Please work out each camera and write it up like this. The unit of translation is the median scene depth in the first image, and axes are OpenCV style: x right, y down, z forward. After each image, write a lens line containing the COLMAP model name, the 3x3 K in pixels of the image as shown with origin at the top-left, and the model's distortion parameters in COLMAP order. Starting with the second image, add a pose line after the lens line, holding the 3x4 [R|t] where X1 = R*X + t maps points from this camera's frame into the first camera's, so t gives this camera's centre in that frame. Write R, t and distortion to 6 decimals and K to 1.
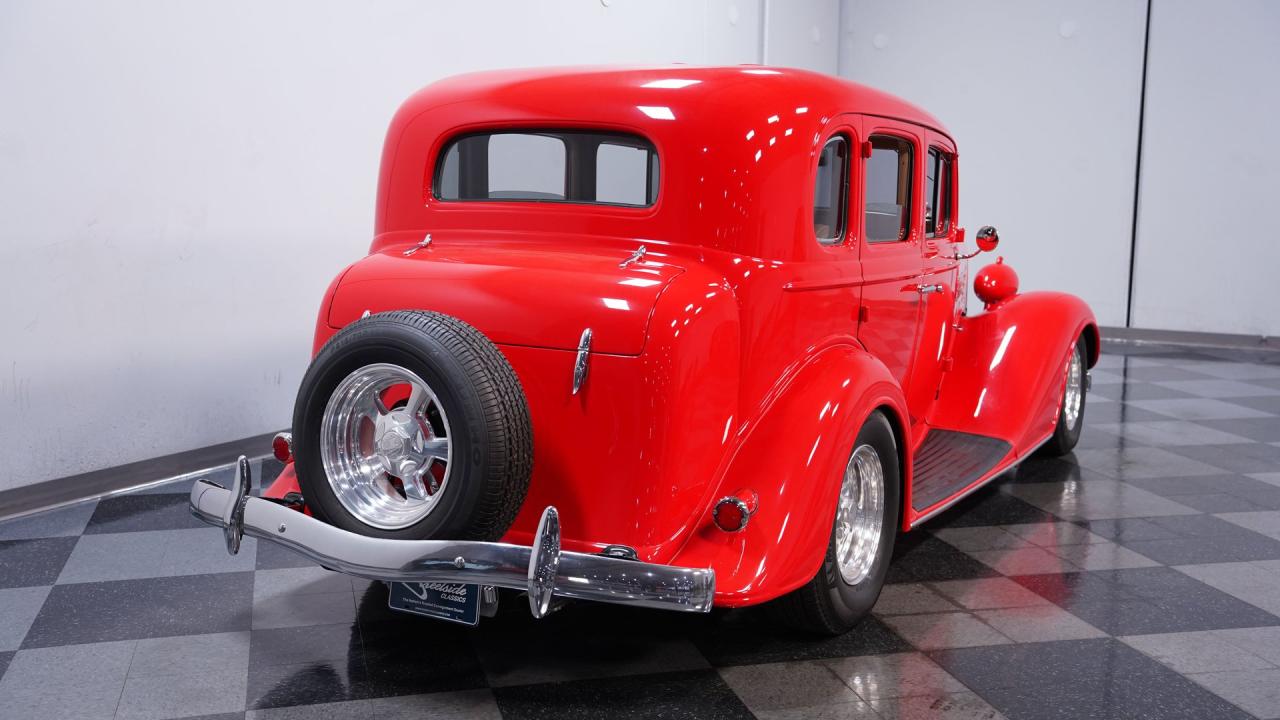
lens RADIAL K [[1355.3, 0, 636.6], [0, 1355.3, 375.4], [0, 0, 1]] dist [0.079578, 0.001014]
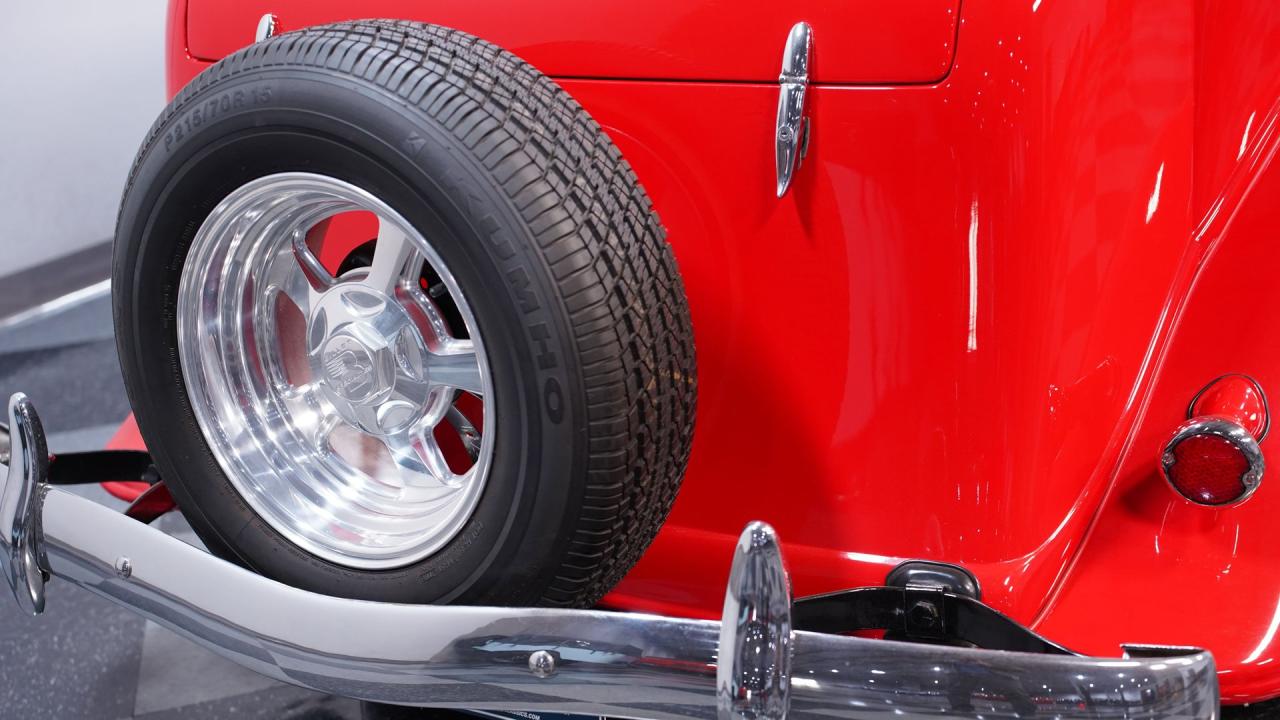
lens RADIAL K [[1905.0, 0, 660.6], [0, 1905.0, 357.0], [0, 0, 1]] dist [0.292976, 0.045339]
pose [[0.991555, -0.087697, -0.095537, -0.032720], [0.104781, 0.975838, 0.191732, -0.053497], [0.076414, -0.200124, 0.976786, 0.455408]]
